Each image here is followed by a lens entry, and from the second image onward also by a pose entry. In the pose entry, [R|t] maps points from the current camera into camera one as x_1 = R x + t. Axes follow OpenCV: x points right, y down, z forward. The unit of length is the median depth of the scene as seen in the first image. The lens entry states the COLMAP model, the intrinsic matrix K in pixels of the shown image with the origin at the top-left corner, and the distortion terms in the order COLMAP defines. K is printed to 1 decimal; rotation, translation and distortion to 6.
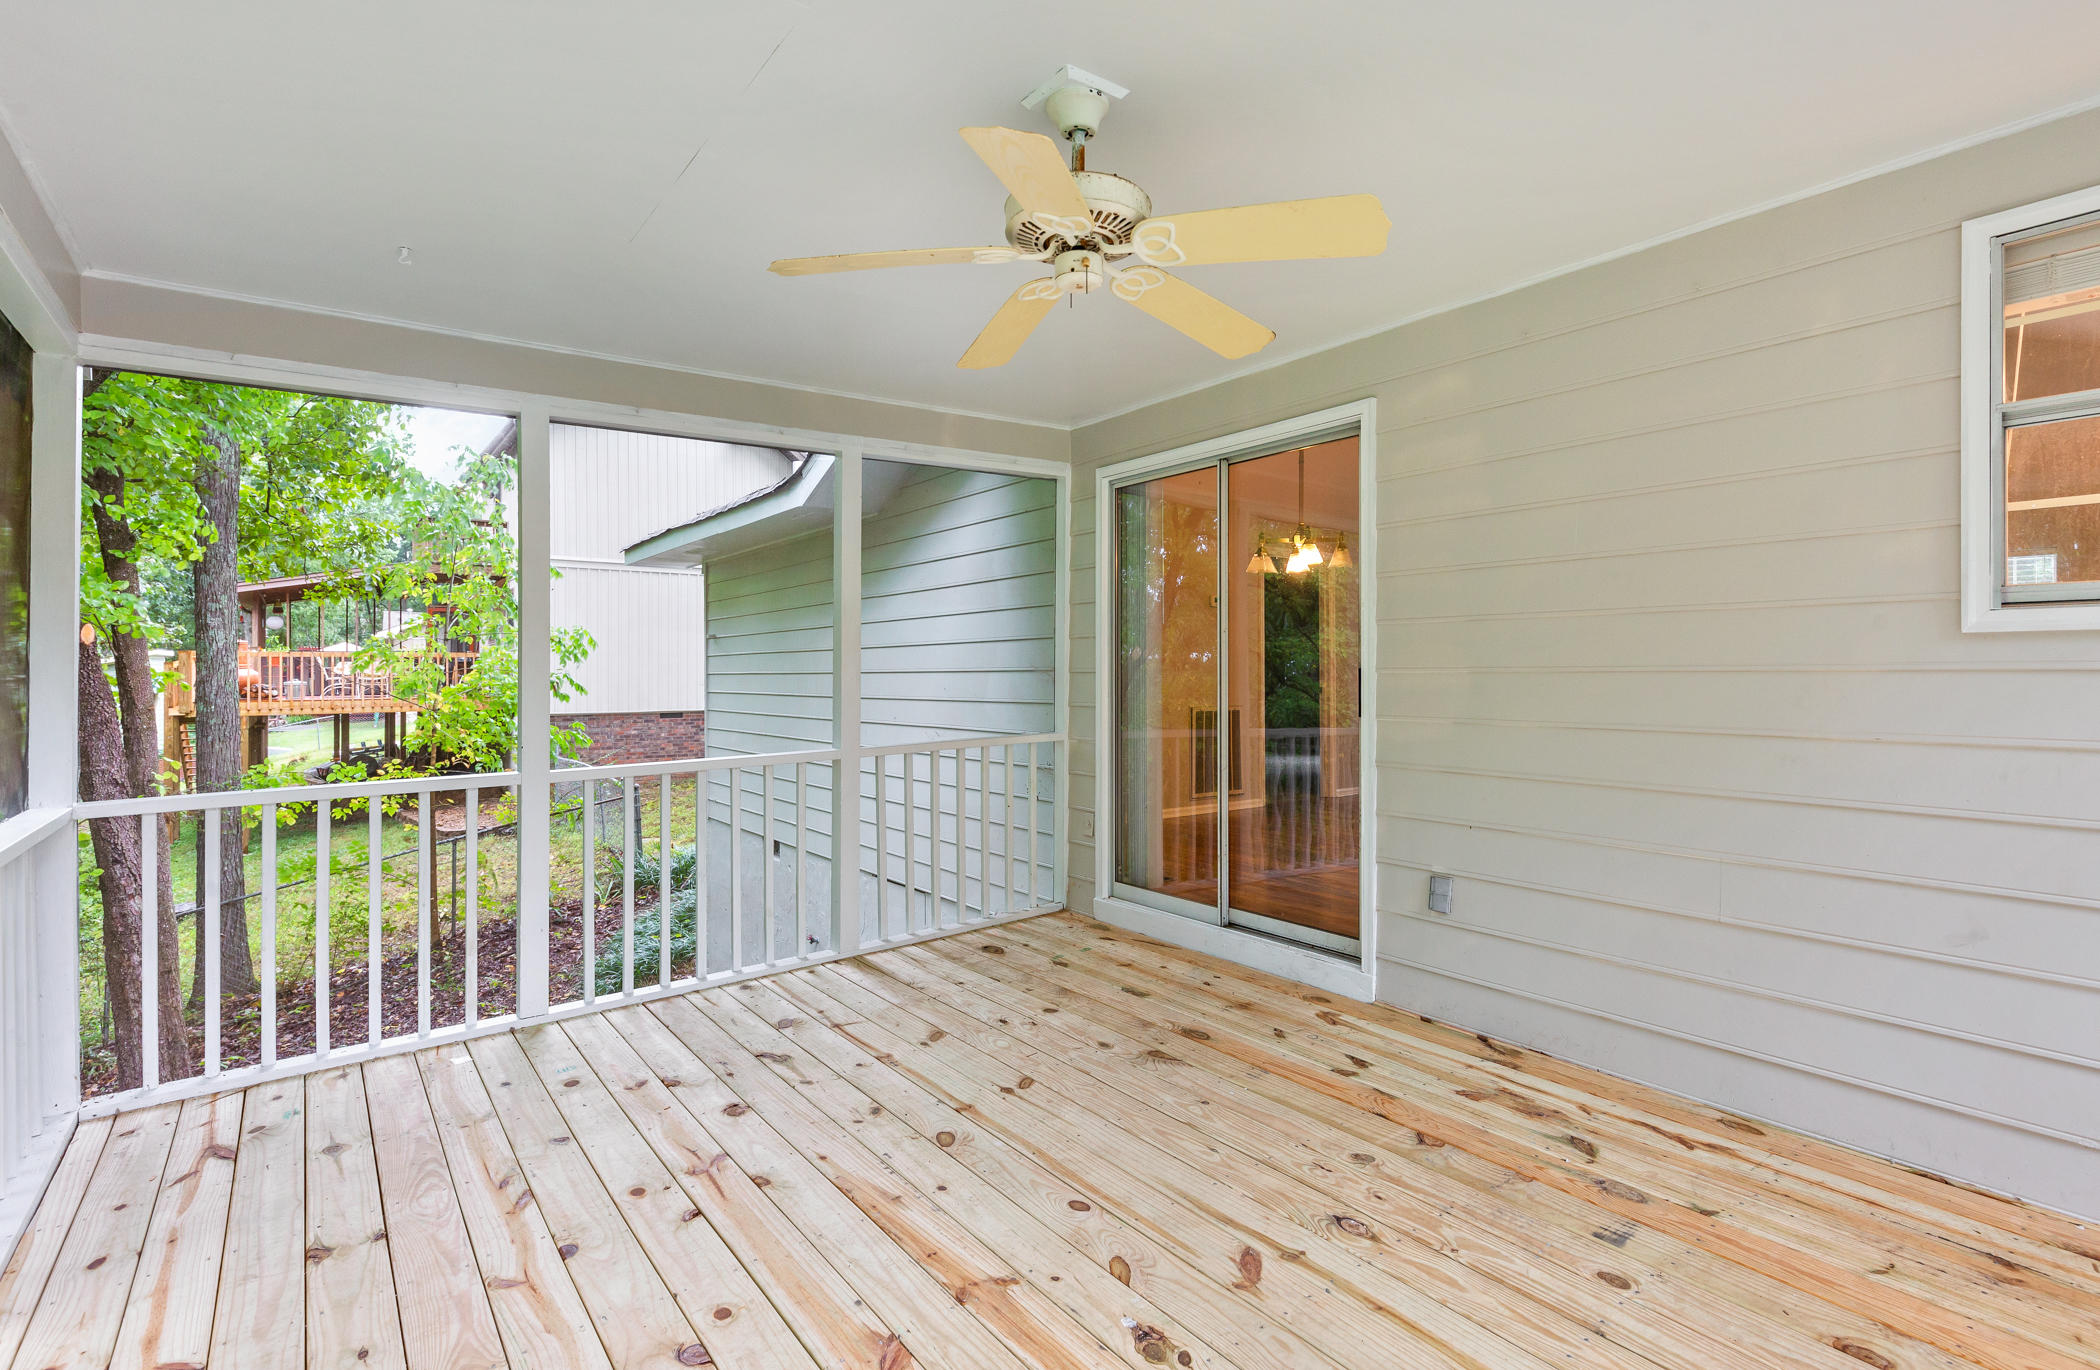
lens RADIAL K [[996.3, 0, 1052.4], [0, 996.3, 682.8], [0, 0, 1]] dist [-0.000395, -0.000050]
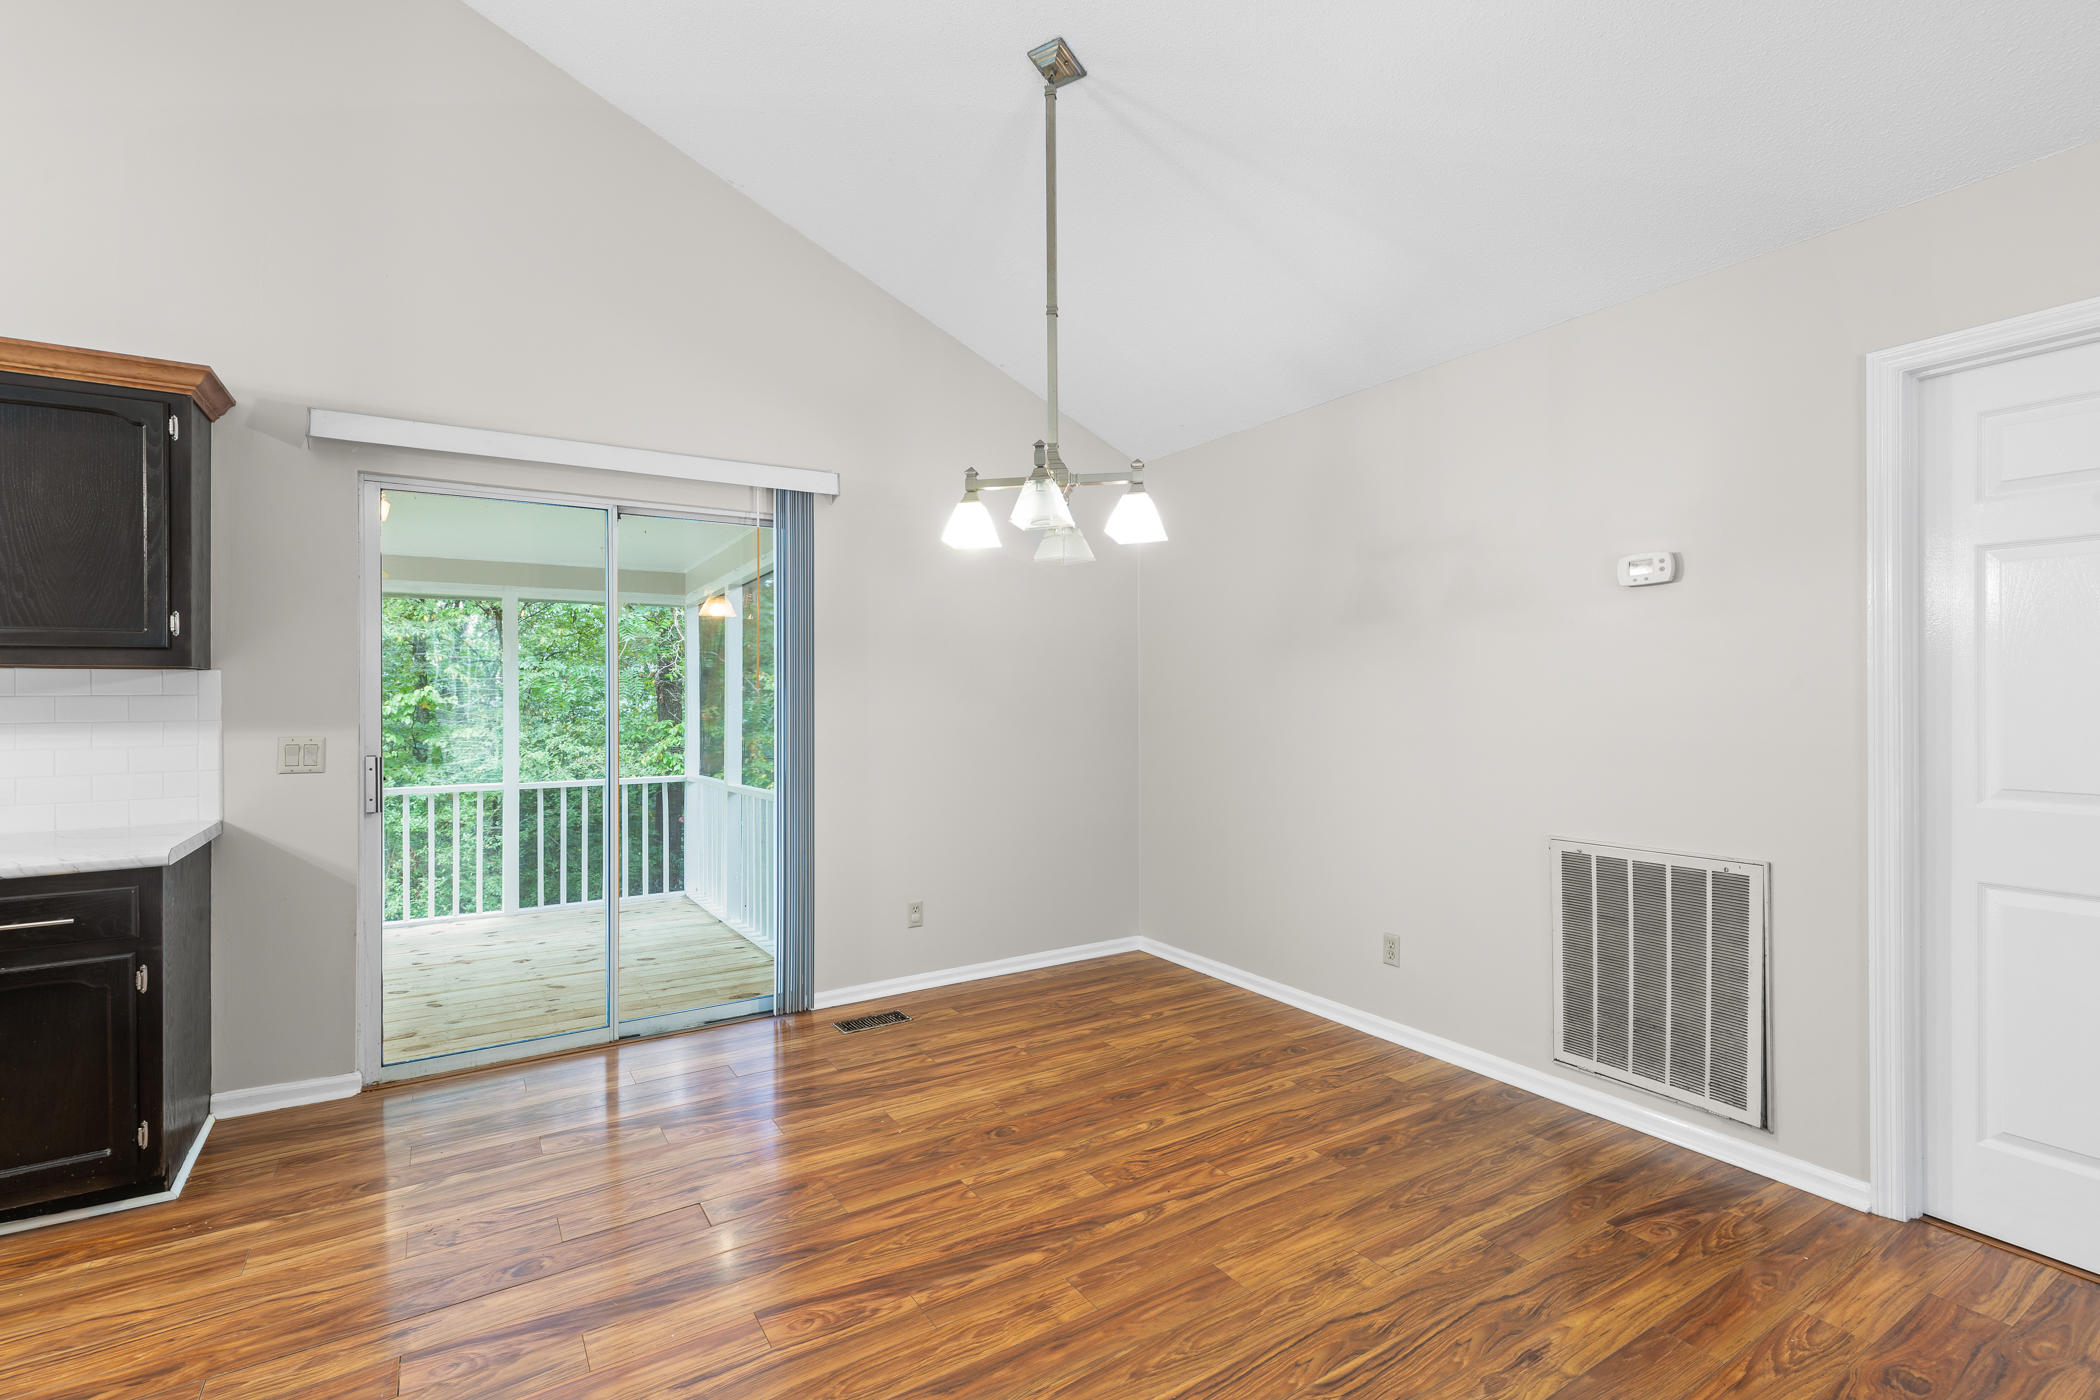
lens RADIAL K [[953.4, 0, 1037.8], [0, 953.4, 689.8], [0, 0, 1]] dist [0.003663, 0.000574]
pose [[-0.086537, -0.002072, -0.996247, 1.654956], [0.007539, 0.999968, -0.002735, -0.098024], [0.996220, -0.007747, -0.086518, 2.482826]]
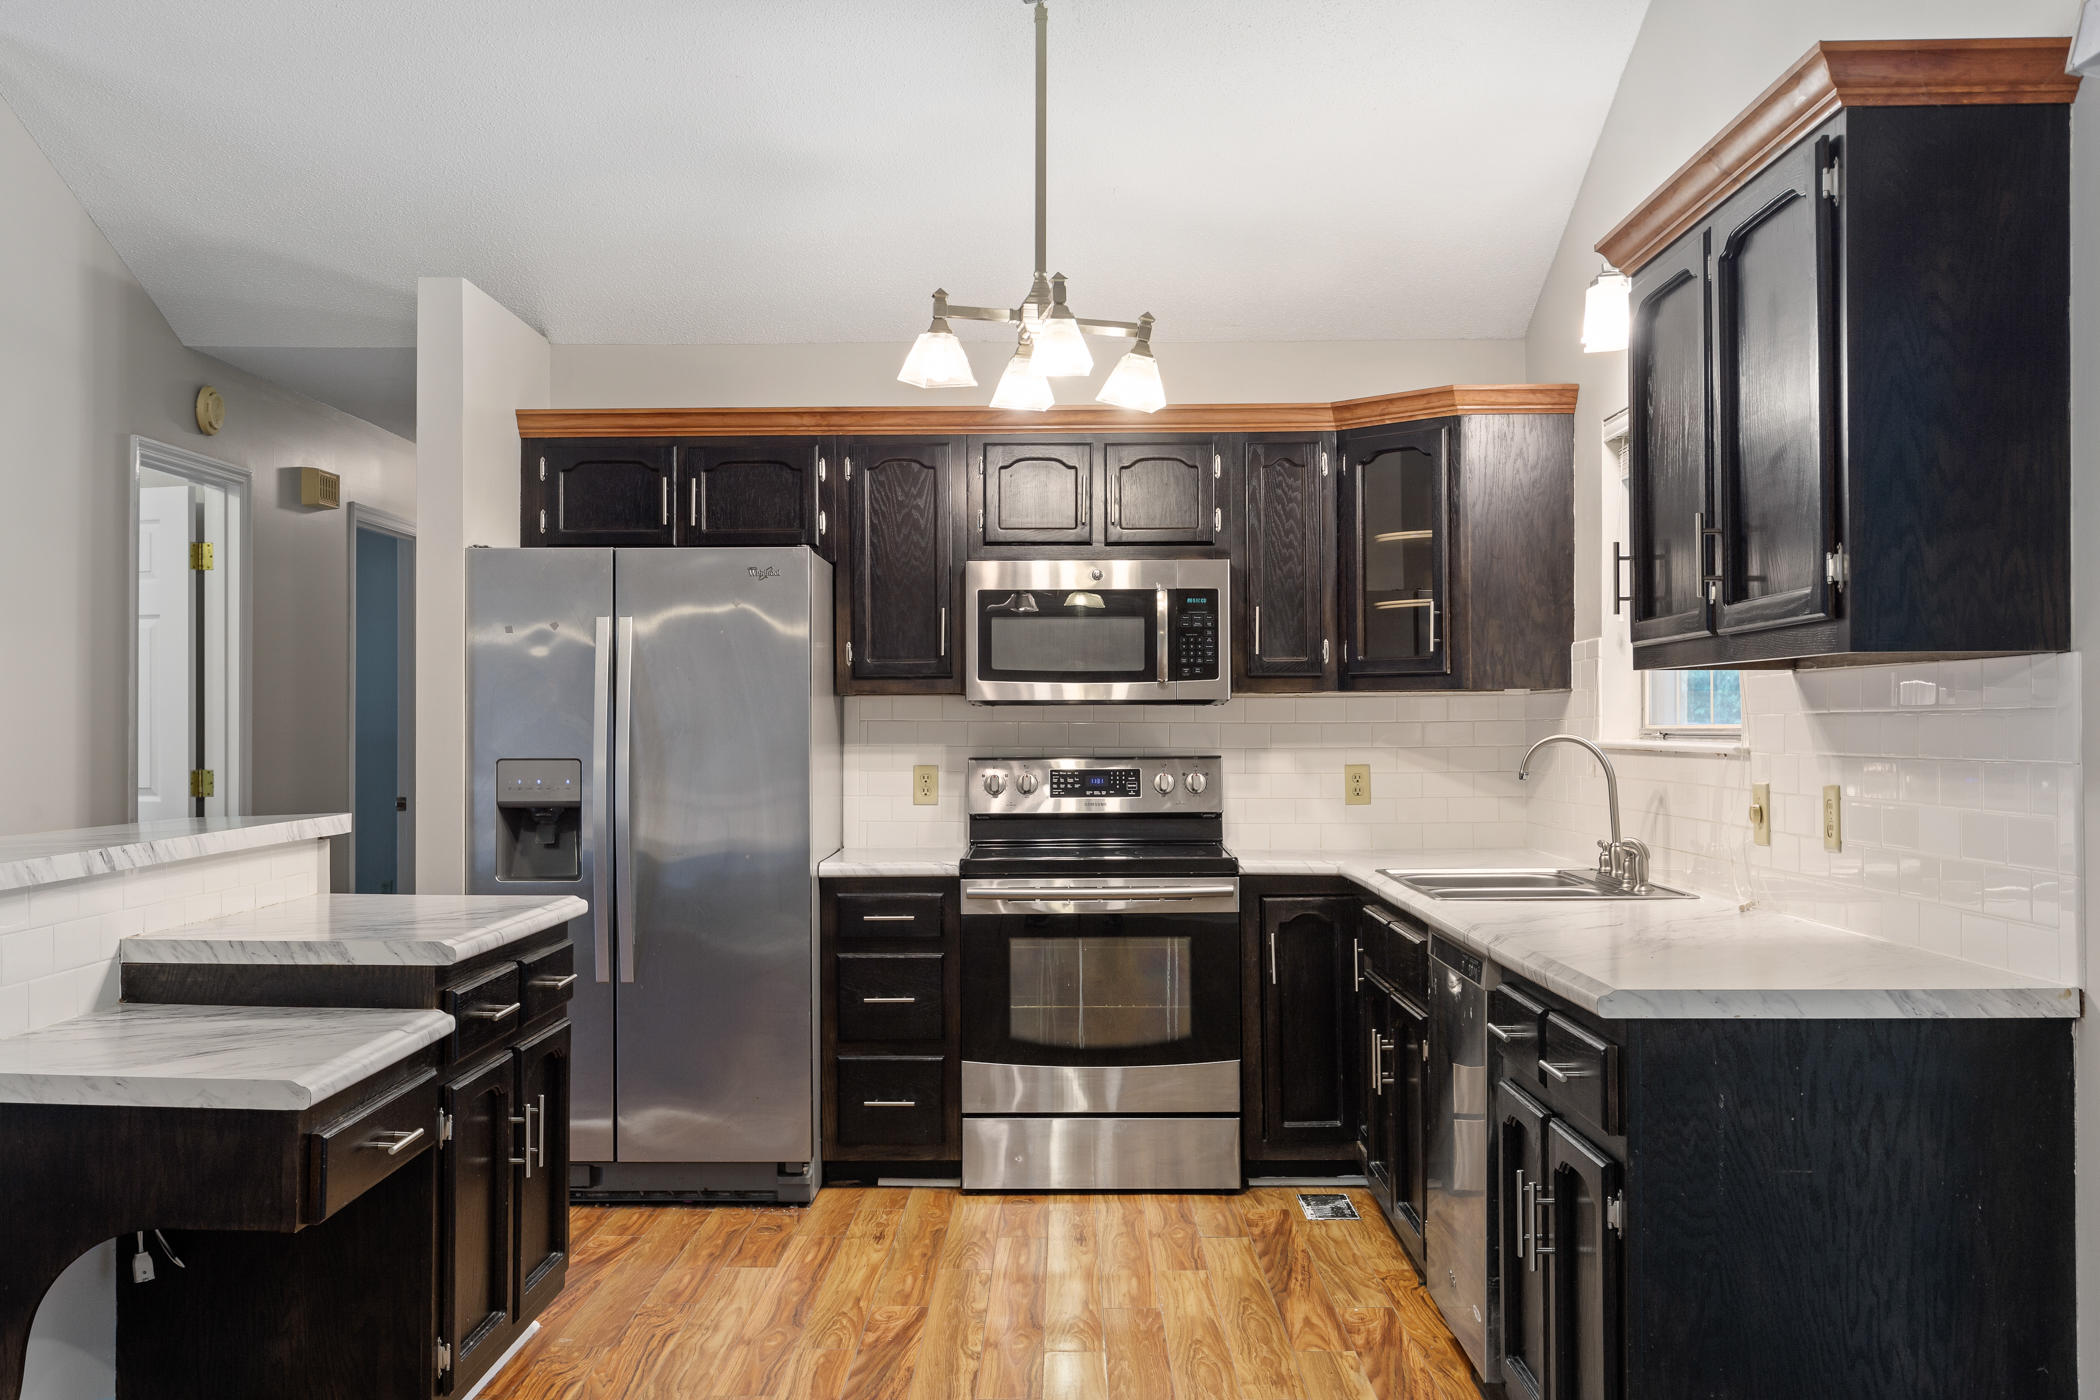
lens RADIAL K [[2014.8, 0, 1036.4], [0, 2014.8, 707.5], [0, 0, 1]] dist [0.007987, -0.003404]
pose [[-0.786807, 0.008086, 0.617146, 0.343948], [0.001681, 0.999939, -0.010959, -0.092107], [-0.617196, -0.007586, -0.786773, 2.605037]]
